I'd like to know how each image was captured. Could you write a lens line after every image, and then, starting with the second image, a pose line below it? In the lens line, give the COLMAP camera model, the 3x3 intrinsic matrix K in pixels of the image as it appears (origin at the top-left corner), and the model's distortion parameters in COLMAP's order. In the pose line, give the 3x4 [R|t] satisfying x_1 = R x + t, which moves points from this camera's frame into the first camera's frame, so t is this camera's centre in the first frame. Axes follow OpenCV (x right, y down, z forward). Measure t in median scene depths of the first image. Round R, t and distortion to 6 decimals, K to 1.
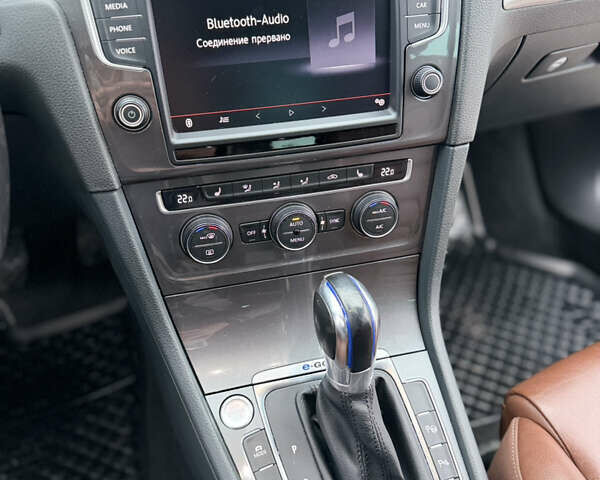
lens RADIAL K [[552.8, 0, 300.0], [0, 552.8, 240.0], [0, 0, 1]] dist [0.181220, -0.362906]
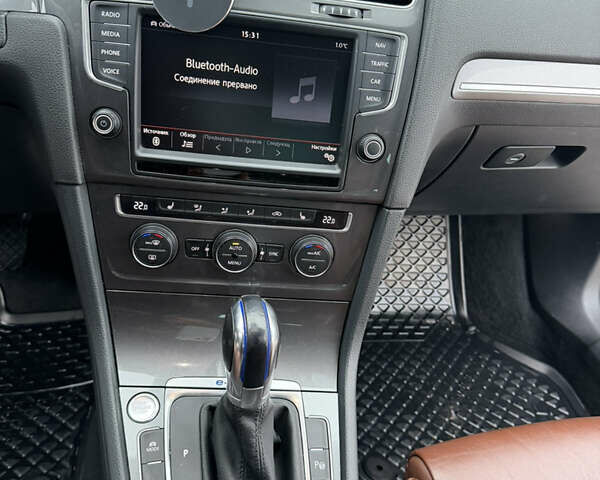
lens RADIAL K [[552.8, 0, 300.0], [0, 552.8, 240.0], [0, 0, 1]] dist [0.181220, -0.362906]
pose [[0.977931, 0.197129, -0.069216, 0.199837], [-0.203297, 0.974231, -0.097690, 0.038202], [0.048174, 0.109606, 0.992807, -0.099425]]
